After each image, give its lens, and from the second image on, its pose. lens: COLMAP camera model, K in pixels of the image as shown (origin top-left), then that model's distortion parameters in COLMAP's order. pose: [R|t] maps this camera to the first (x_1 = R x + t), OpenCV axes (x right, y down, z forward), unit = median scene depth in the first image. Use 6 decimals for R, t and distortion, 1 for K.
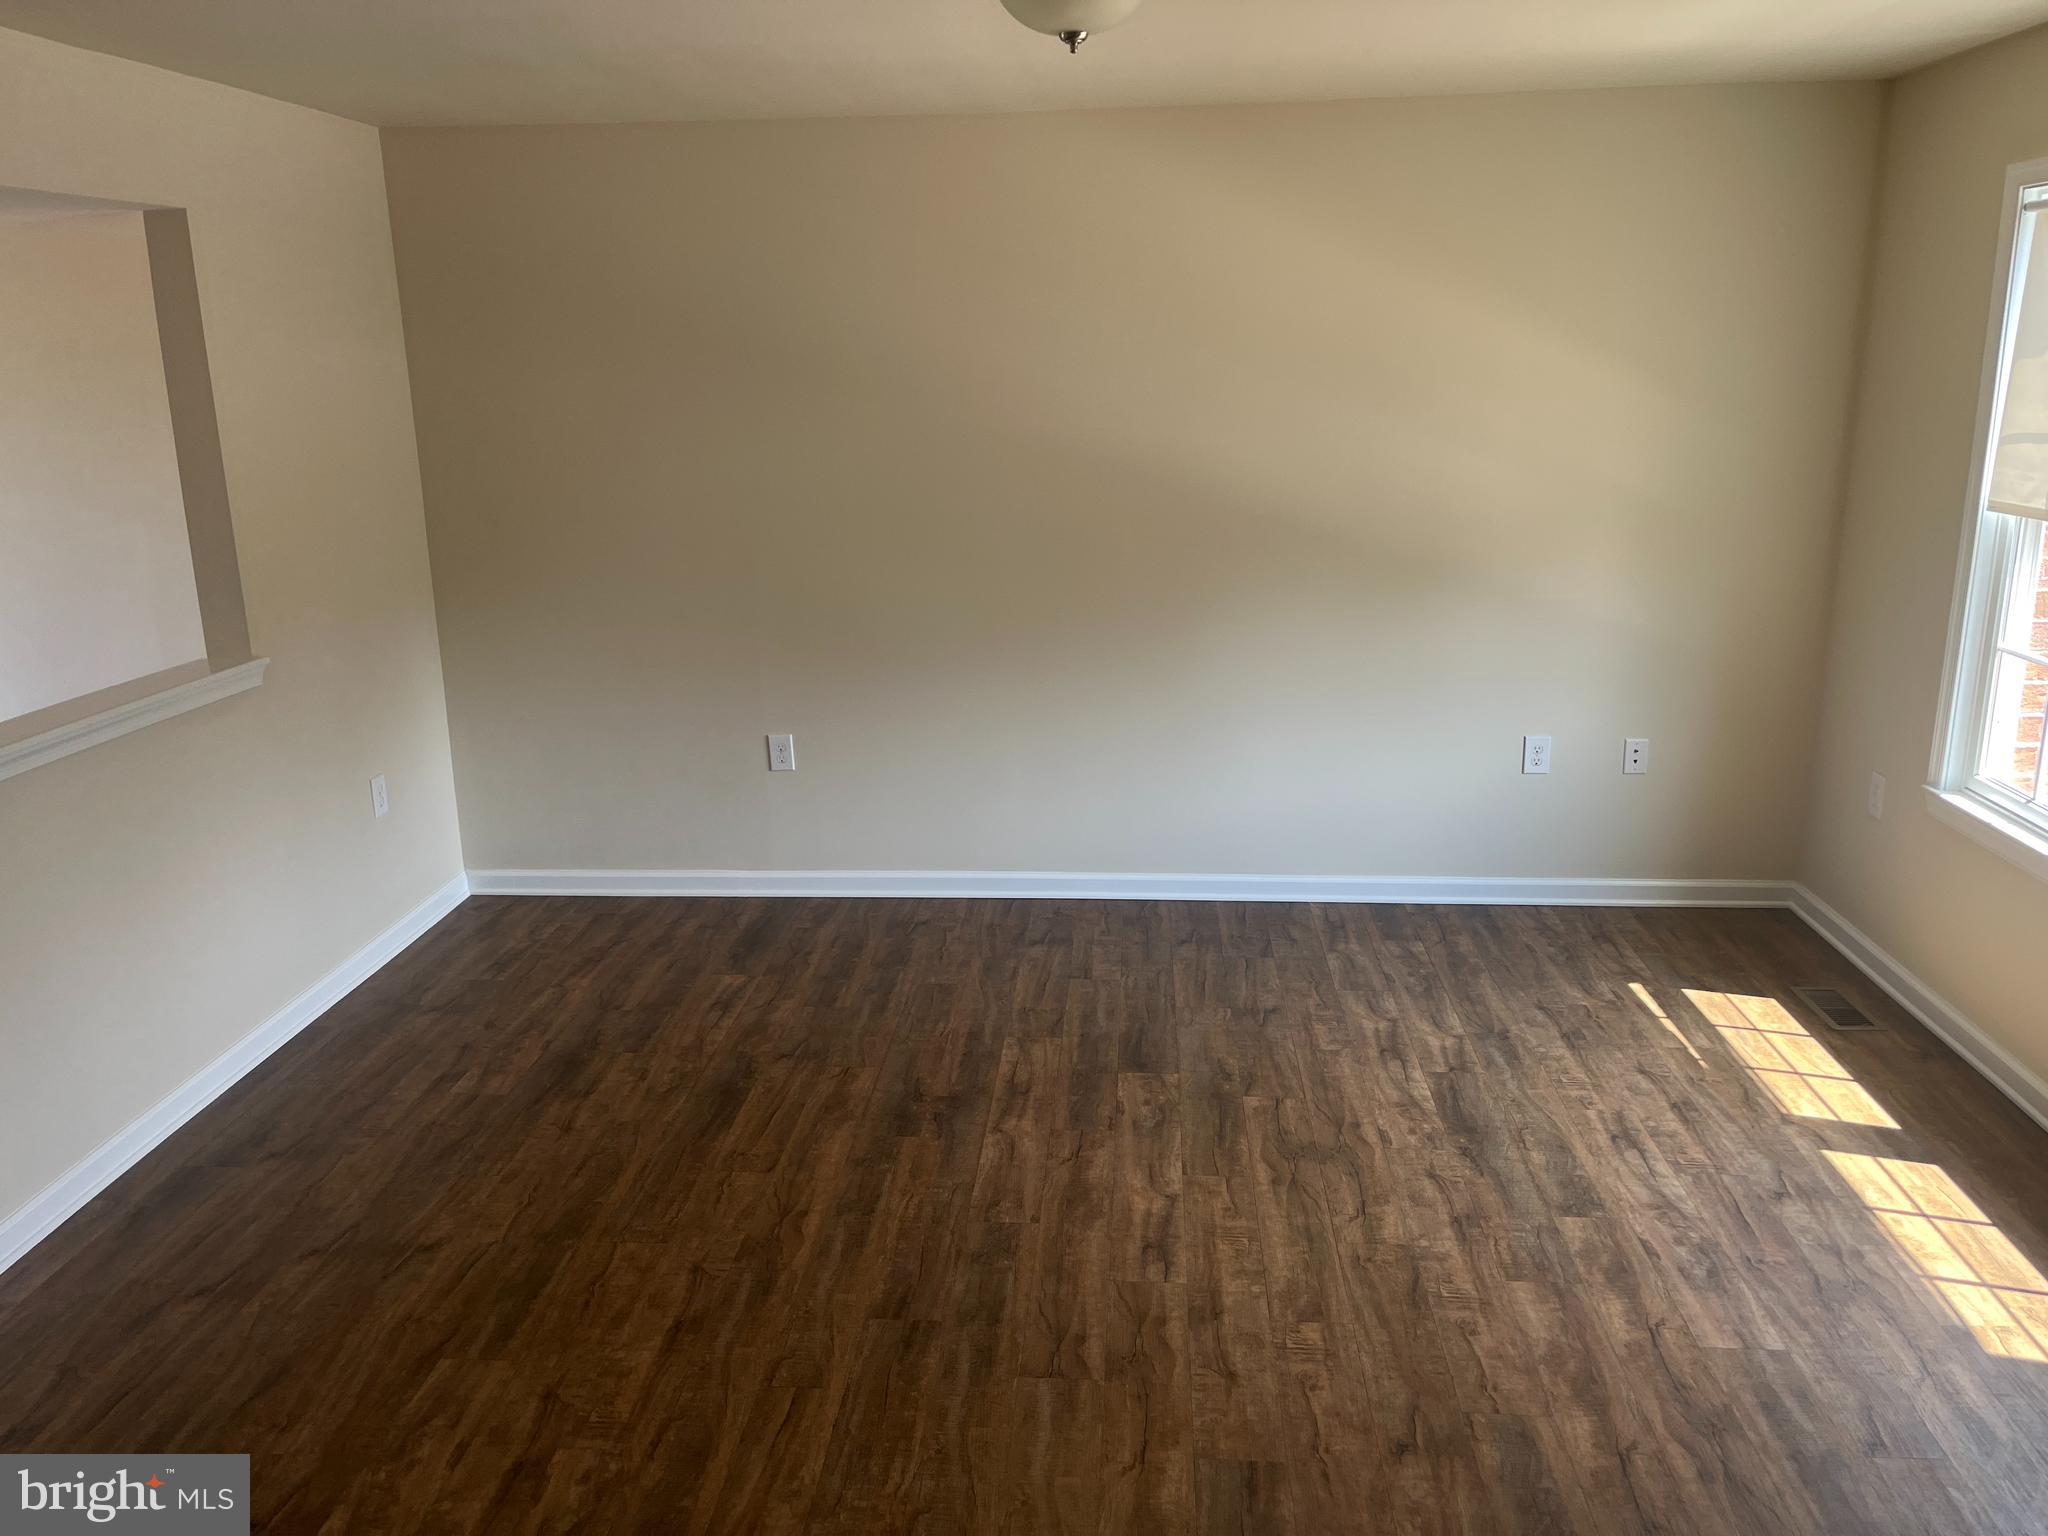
lens RADIAL K [[1569.9, 0, 1025.4], [0, 1569.9, 752.5], [0, 0, 1]] dist [0.057097, -0.050209]
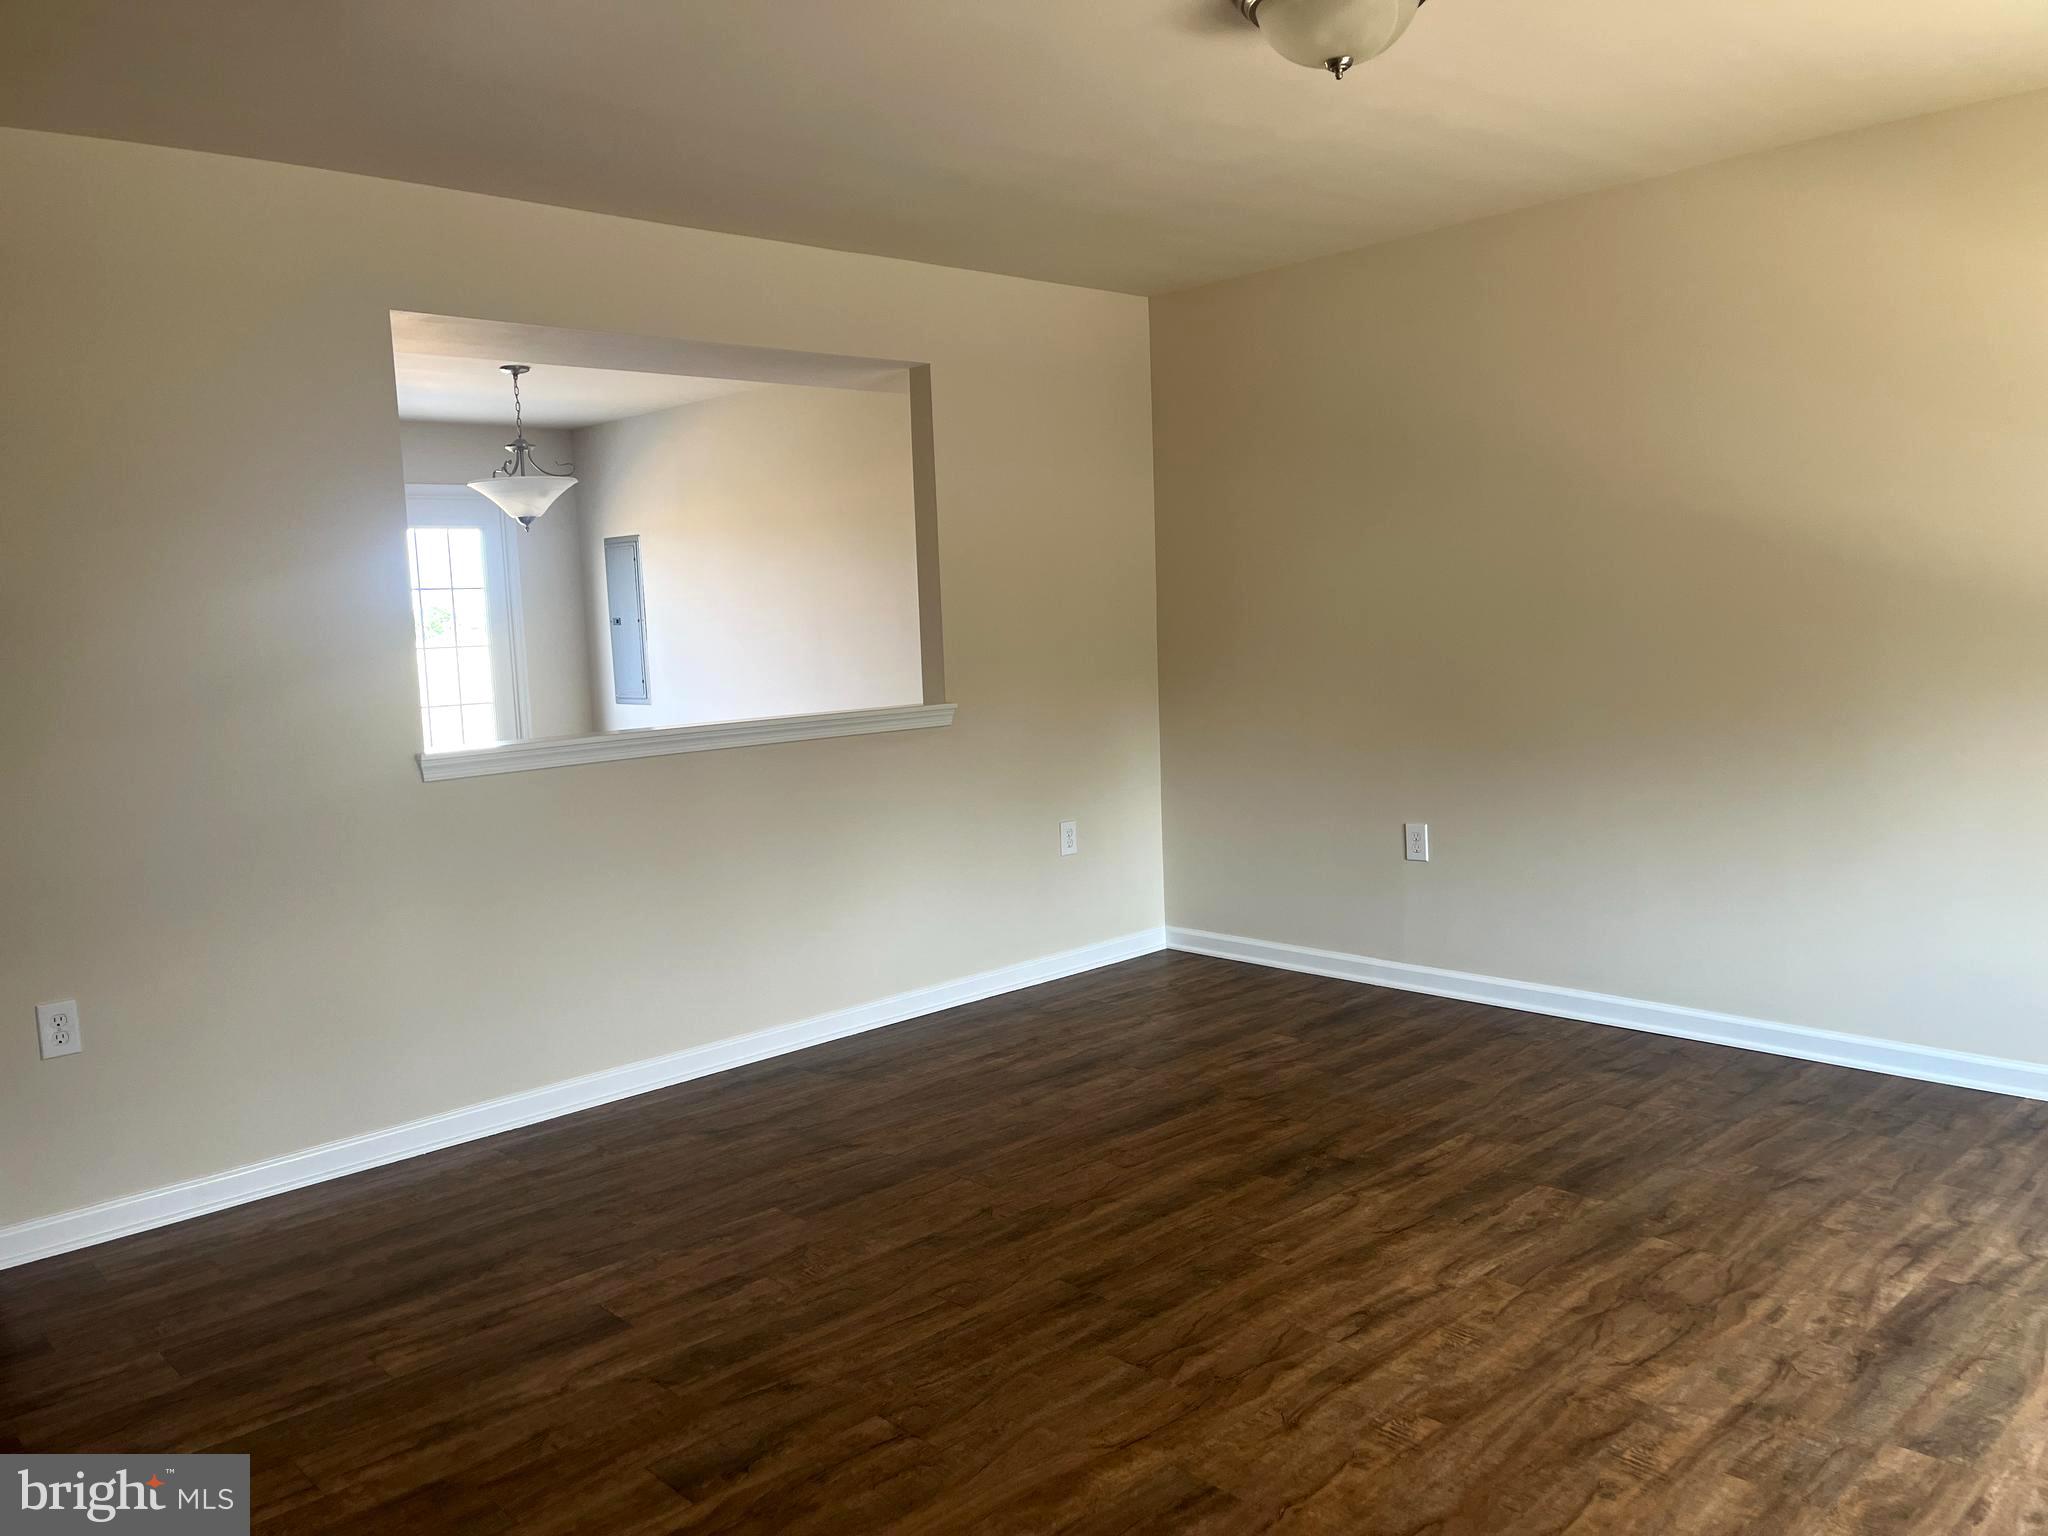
lens RADIAL K [[1569.9, 0, 1012.3], [0, 1569.9, 723.9], [0, 0, 1]] dist [0.057097, -0.050209]
pose [[0.737329, 0.036671, -0.674538, 0.455474], [-0.139019, 0.985390, -0.098390, 0.084054], [0.661075, 0.166320, 0.731654, 0.127626]]
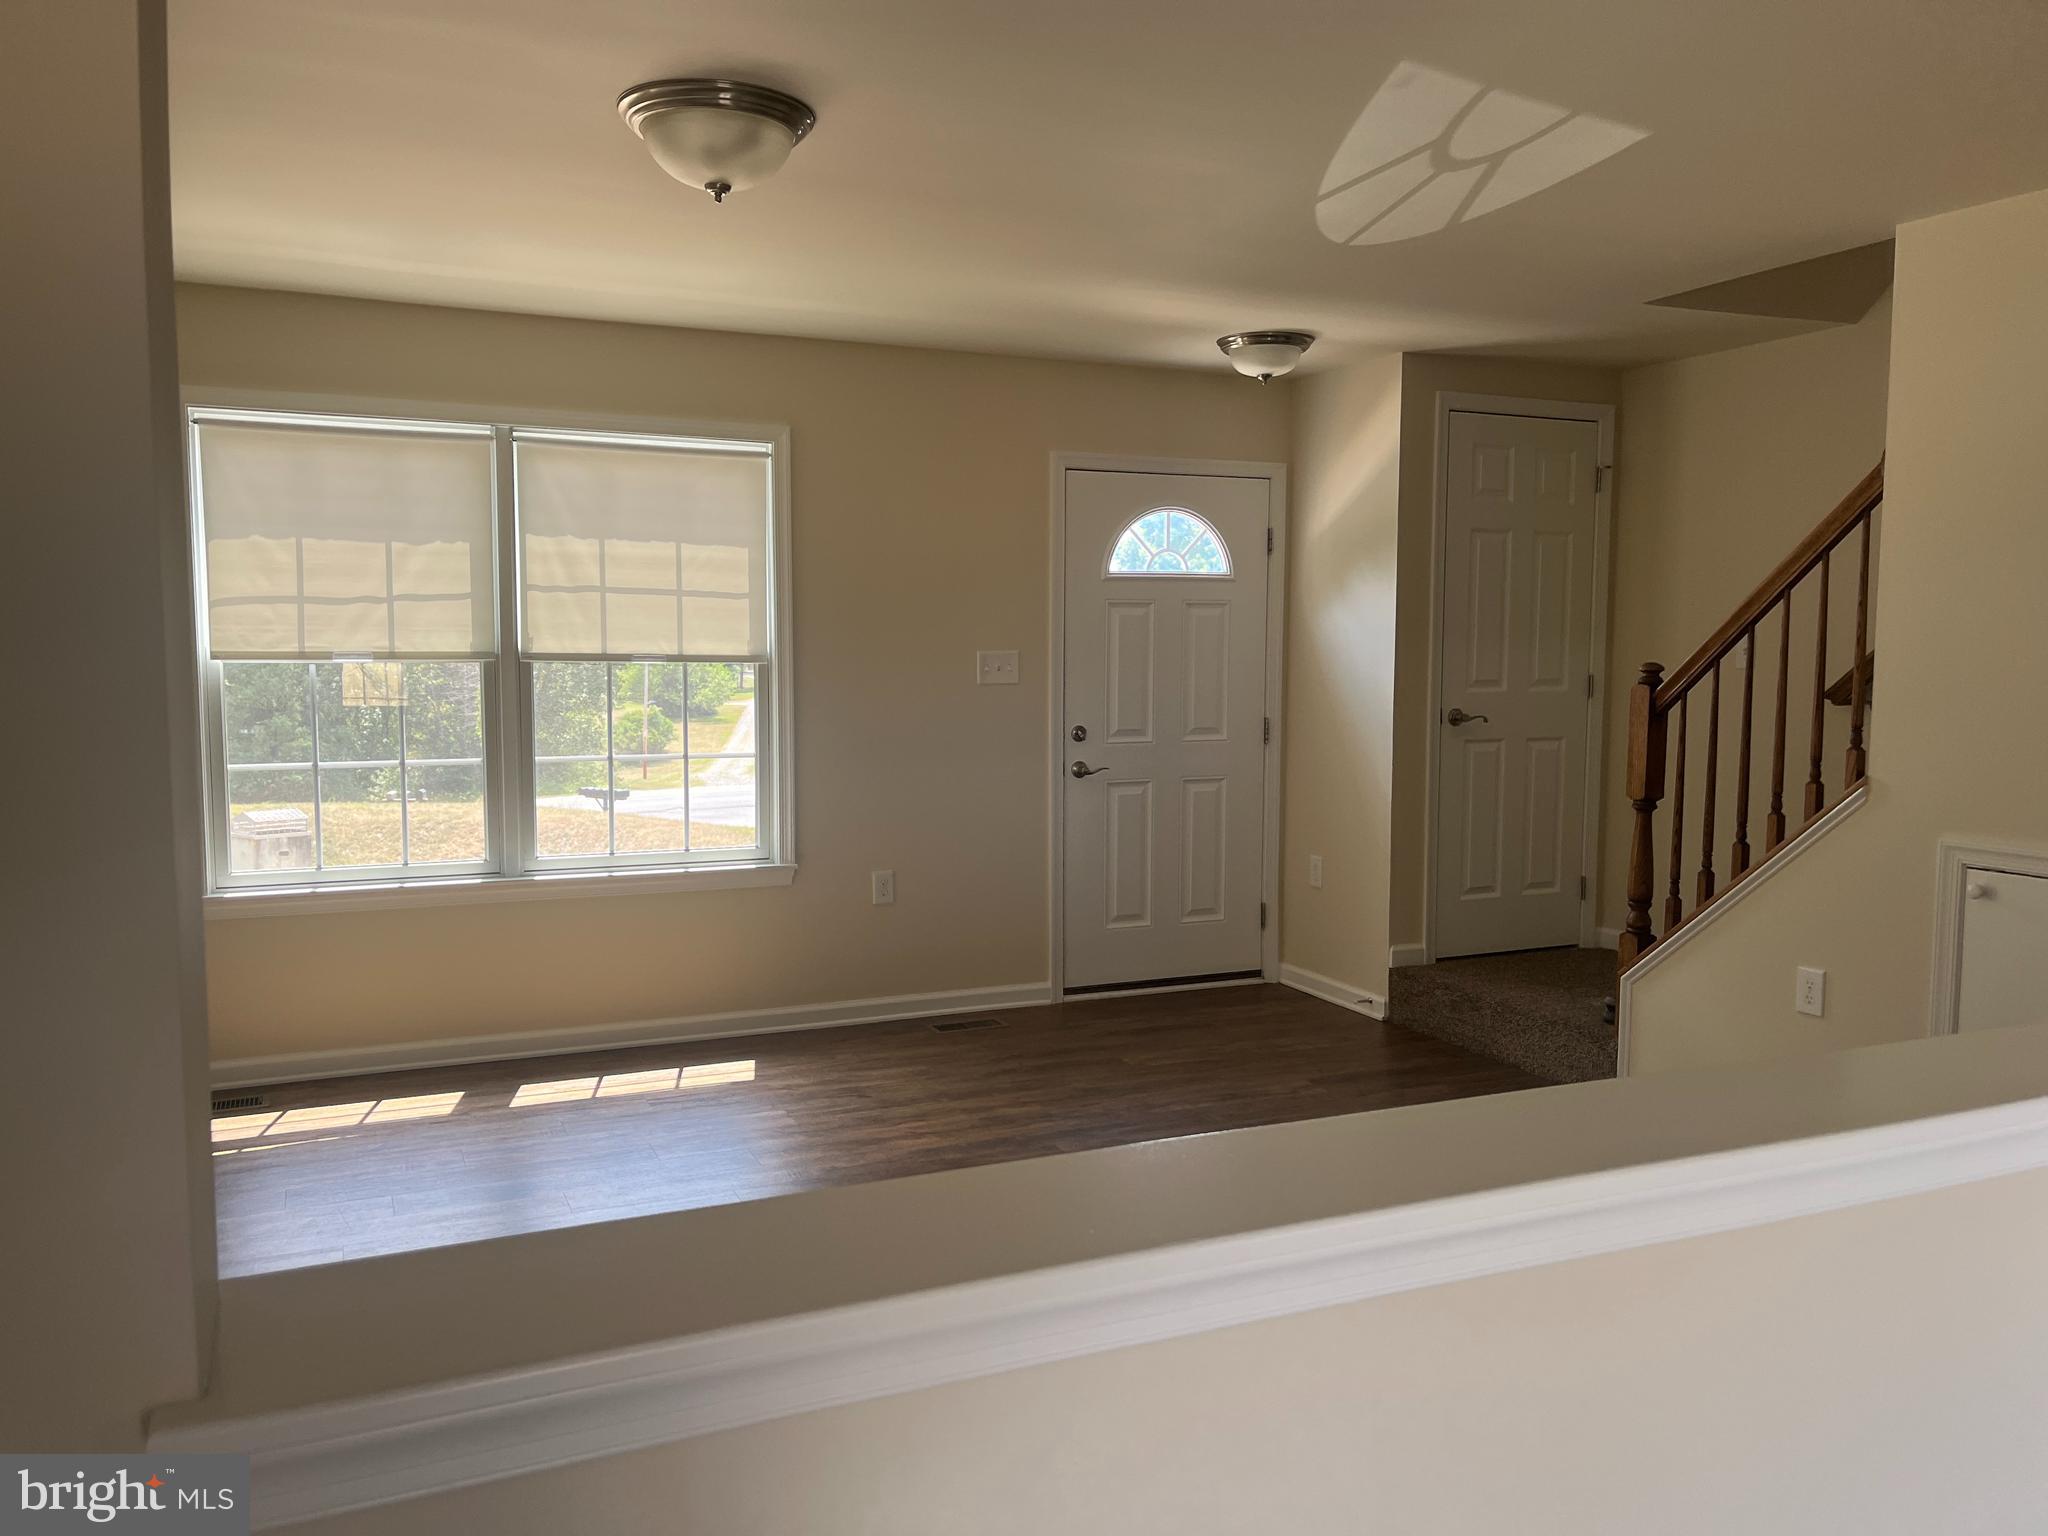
lens RADIAL K [[1569.9, 0, 1024.1], [0, 1569.9, 771.1], [0, 0, 1]] dist [0.057097, -0.050209]
pose [[-0.465238, -0.063756, 0.882886, -0.856276], [0.218779, 0.958177, 0.184479, -0.172200], [-0.857723, 0.278984, -0.431832, 1.109607]]
